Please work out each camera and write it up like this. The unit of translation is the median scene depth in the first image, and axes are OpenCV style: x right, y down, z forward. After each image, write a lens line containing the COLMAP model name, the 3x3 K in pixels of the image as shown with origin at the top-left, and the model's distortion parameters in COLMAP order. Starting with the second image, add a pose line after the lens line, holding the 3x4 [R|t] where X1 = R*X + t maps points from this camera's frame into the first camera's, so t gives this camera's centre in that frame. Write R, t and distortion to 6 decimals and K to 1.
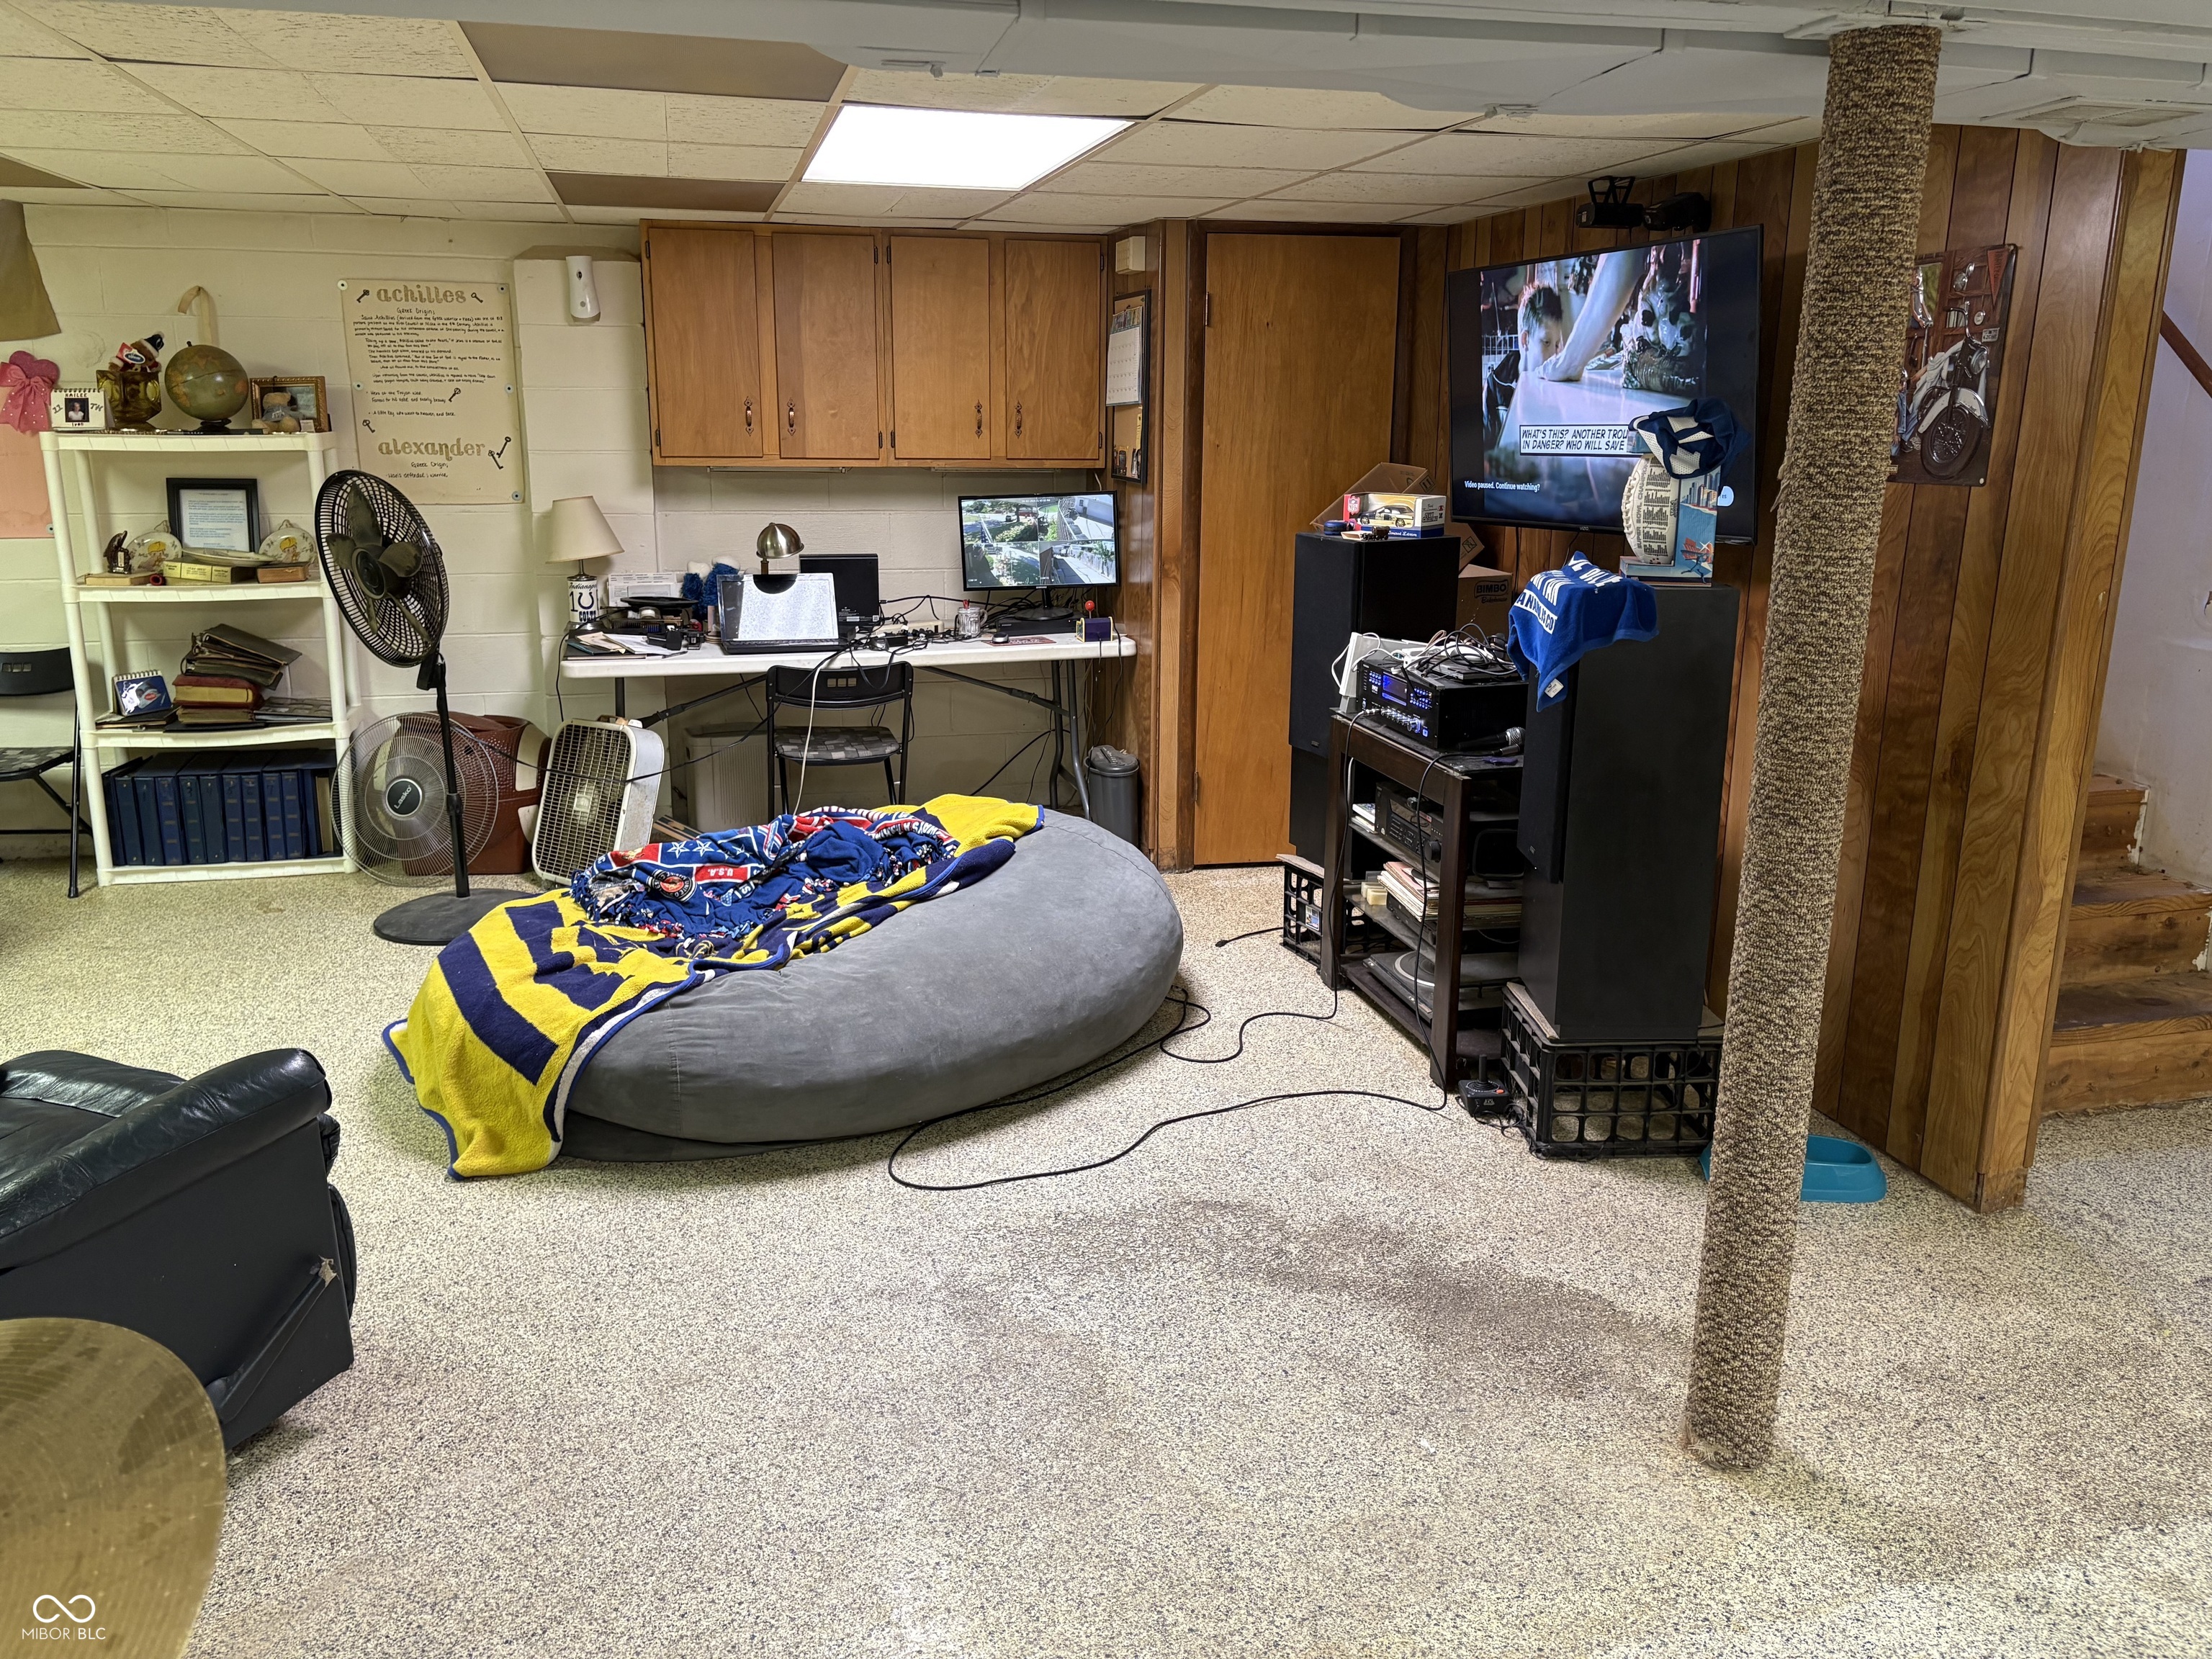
lens RADIAL K [[1692.7, 0, 1102.2], [0, 1692.7, 817.8], [0, 0, 1]] dist [0.025381, -0.007295]
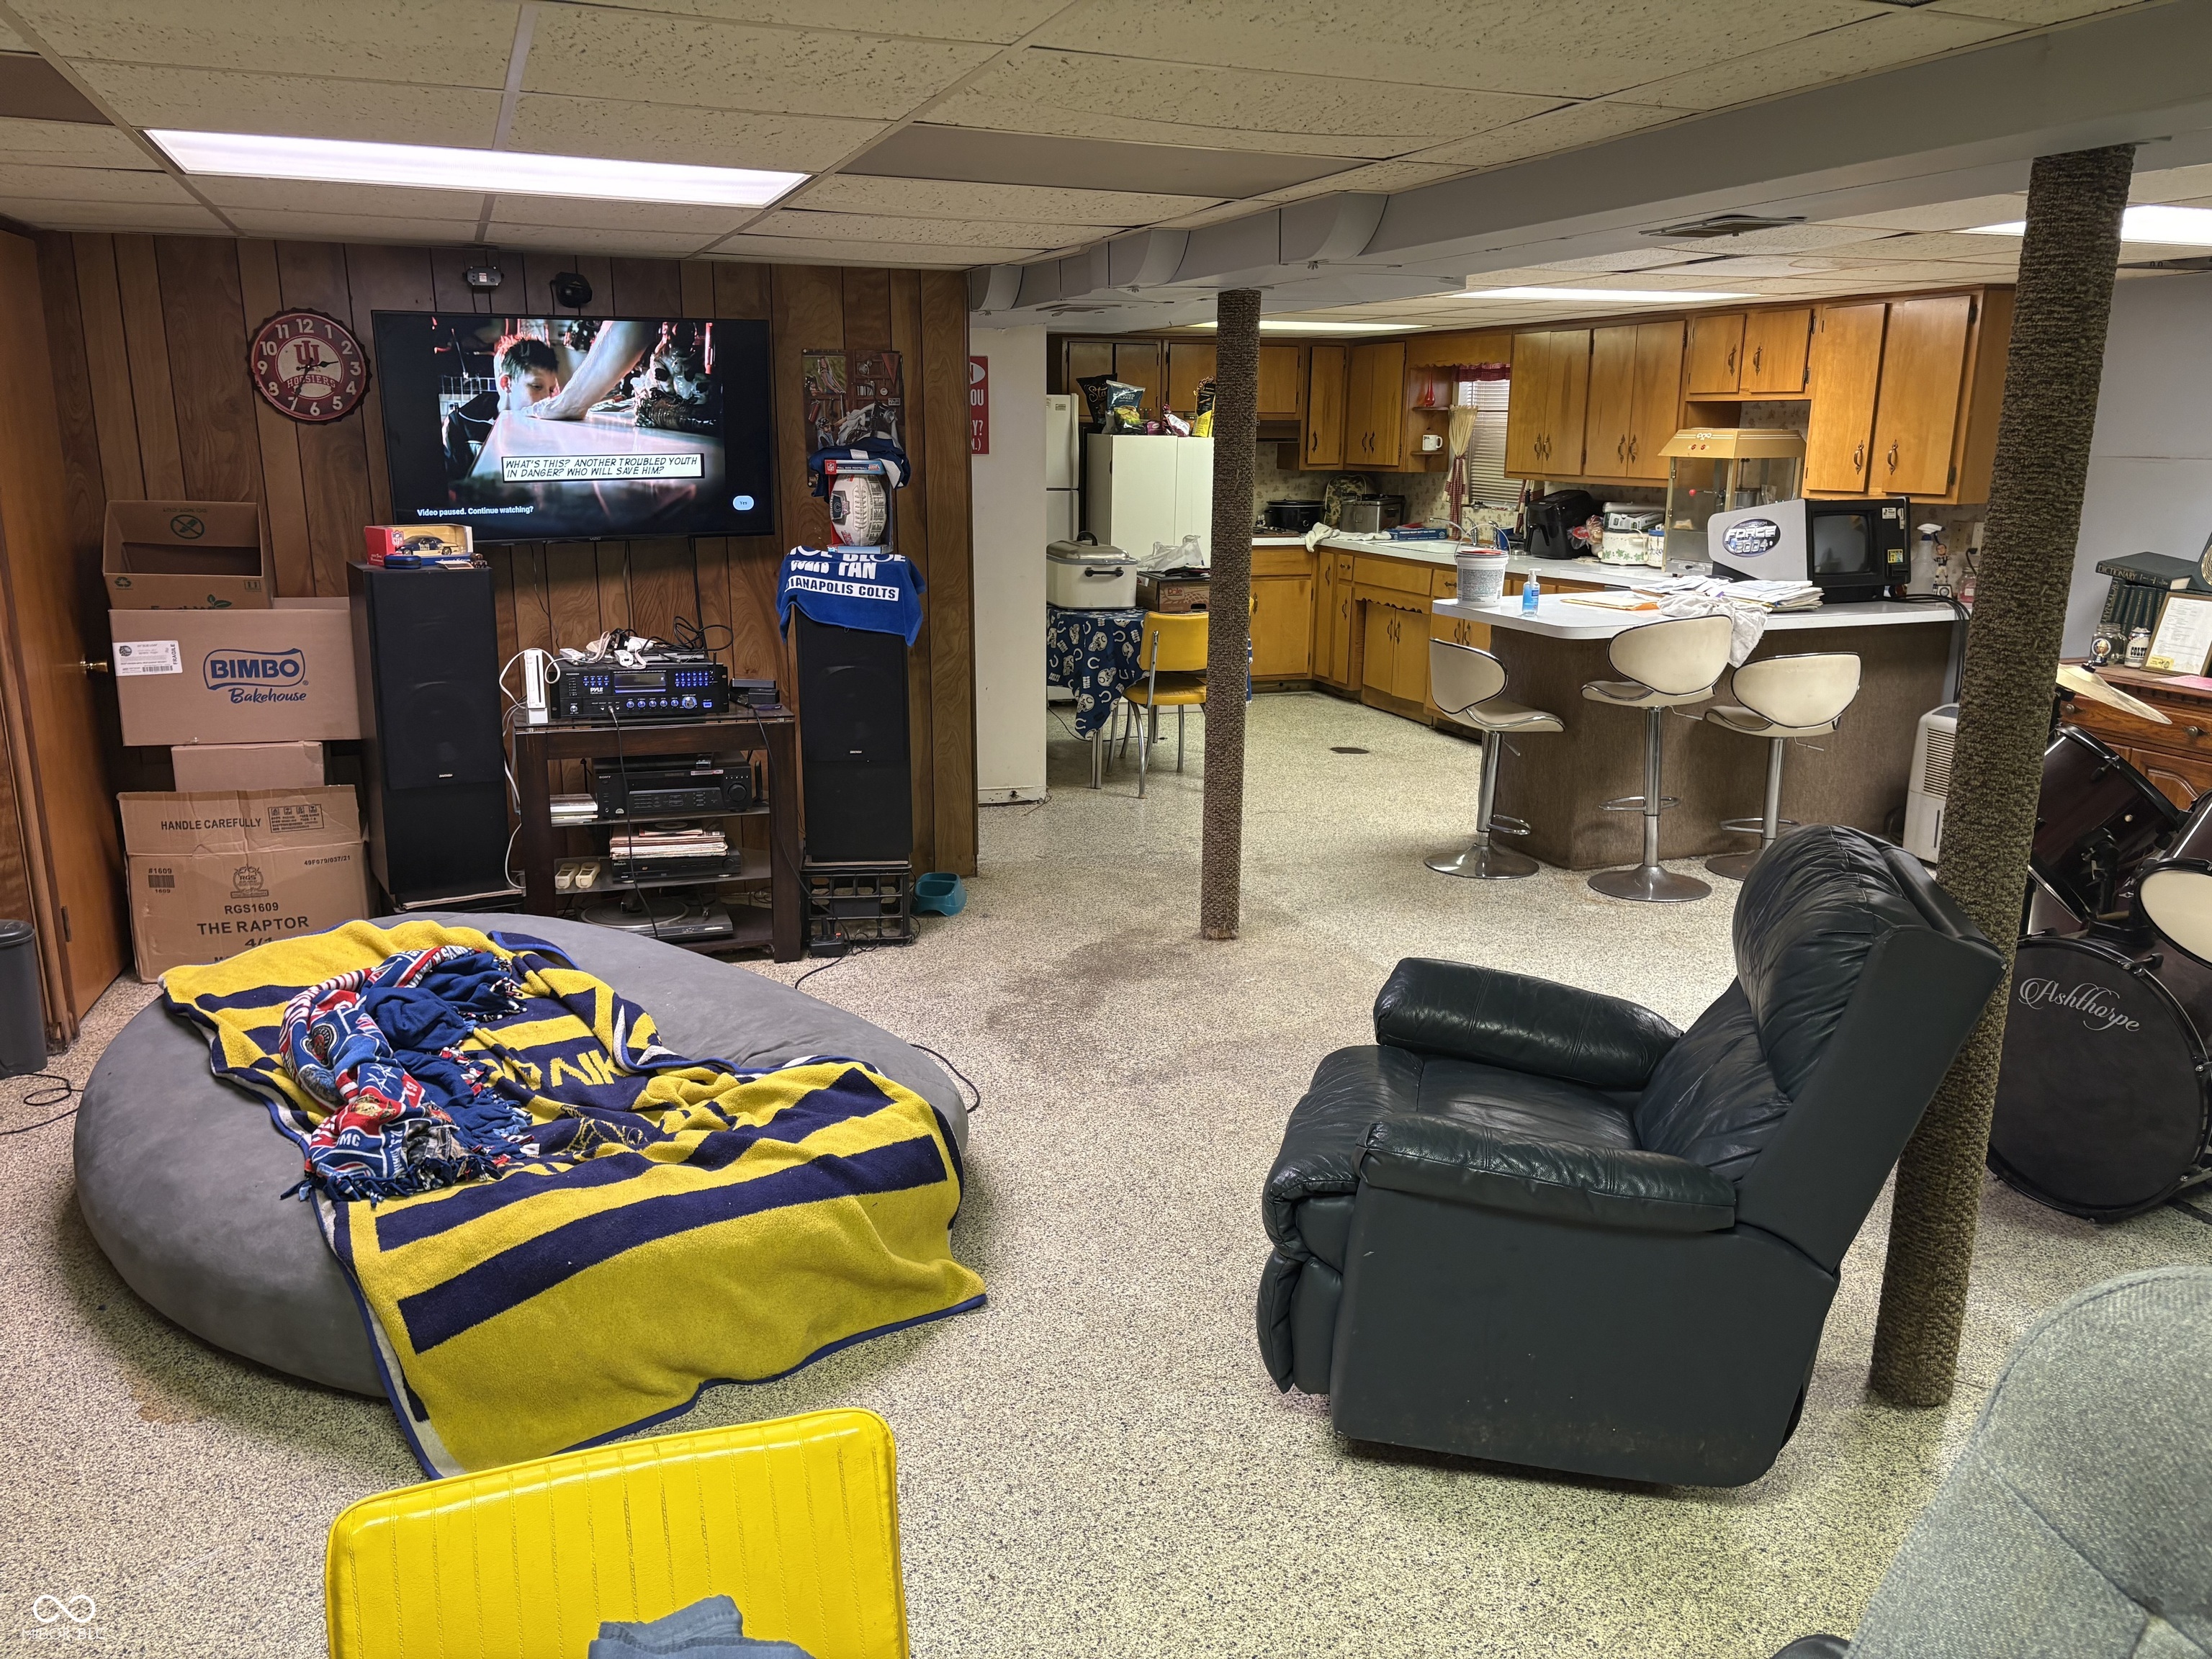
lens RADIAL K [[1692.7, 0, 1094.6], [0, 1692.7, 838.4], [0, 0, 1]] dist [0.025381, -0.007295]
pose [[-0.097052, -0.234500, 0.967259, -1.036691], [0.232687, 0.939568, 0.251134, -0.198114], [-0.967697, 0.249441, -0.036622, 0.773298]]
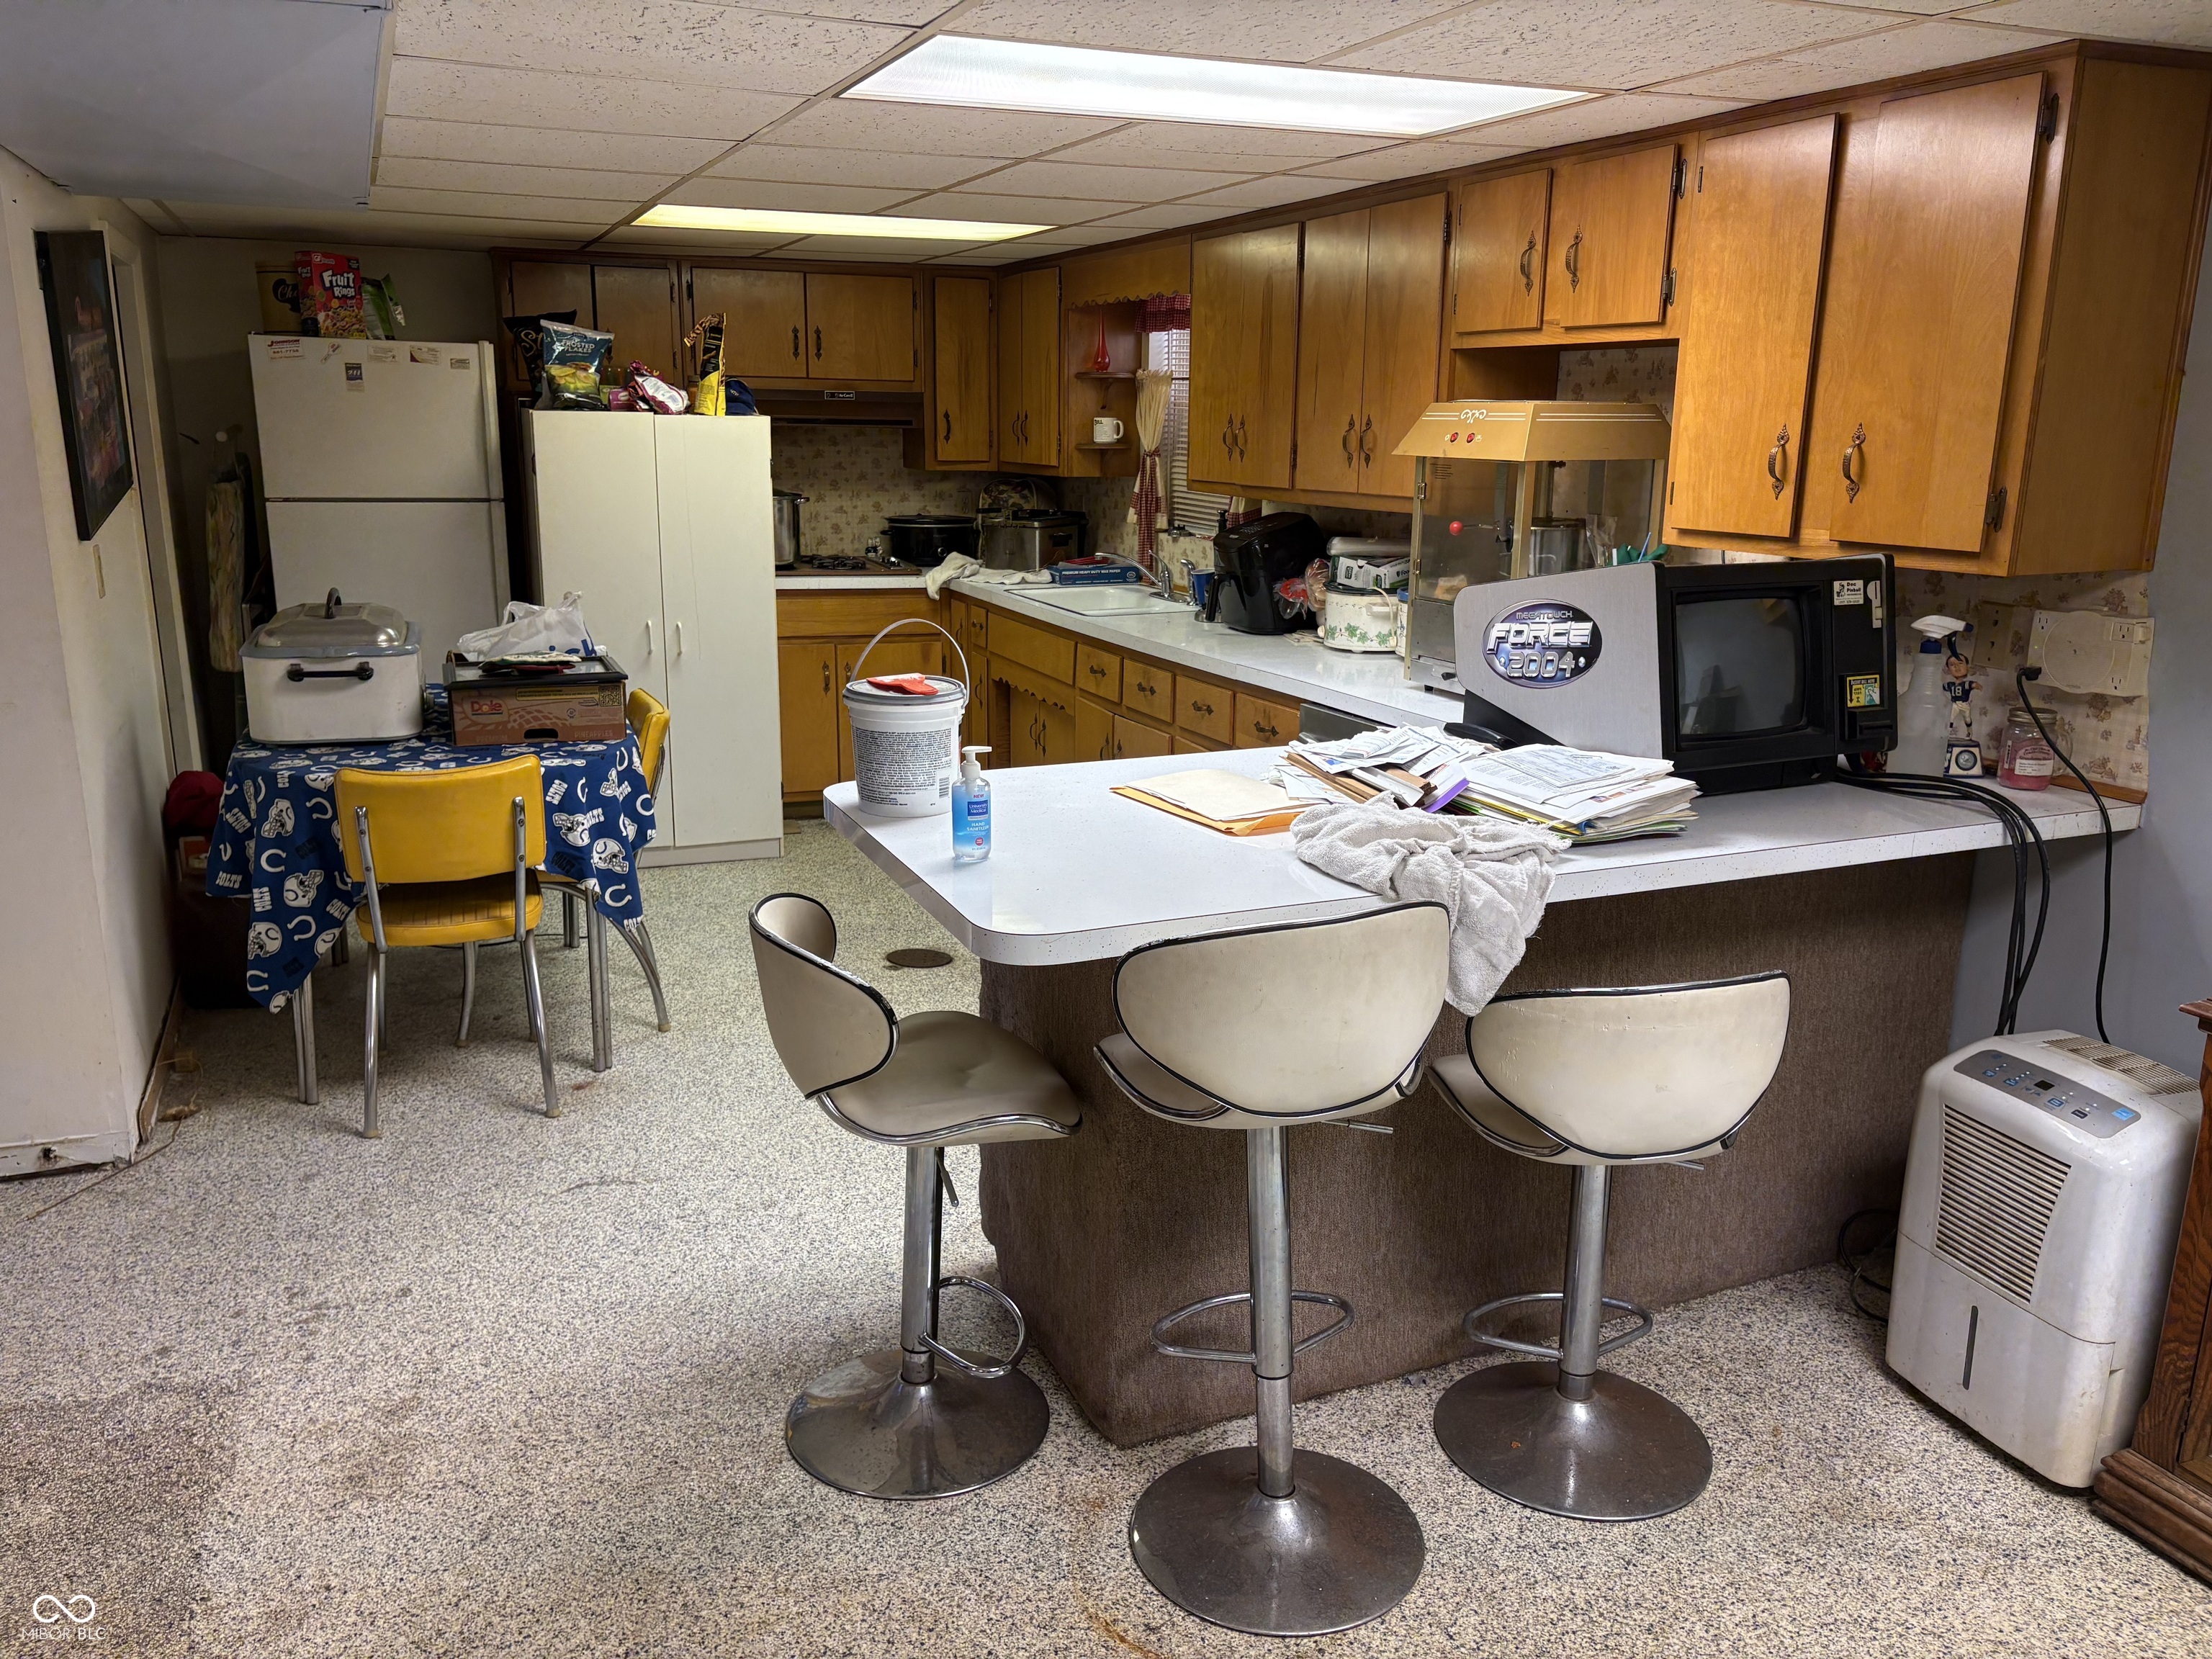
lens RADIAL K [[1692.7, 0, 1107.6], [0, 1692.7, 827.0], [0, 0, 1]] dist [0.025381, -0.007295]
pose [[-0.145539, -0.231969, 0.961774, -0.358386], [0.224047, 0.939142, 0.260414, -0.100229], [-0.963650, 0.253383, -0.084710, 0.409763]]
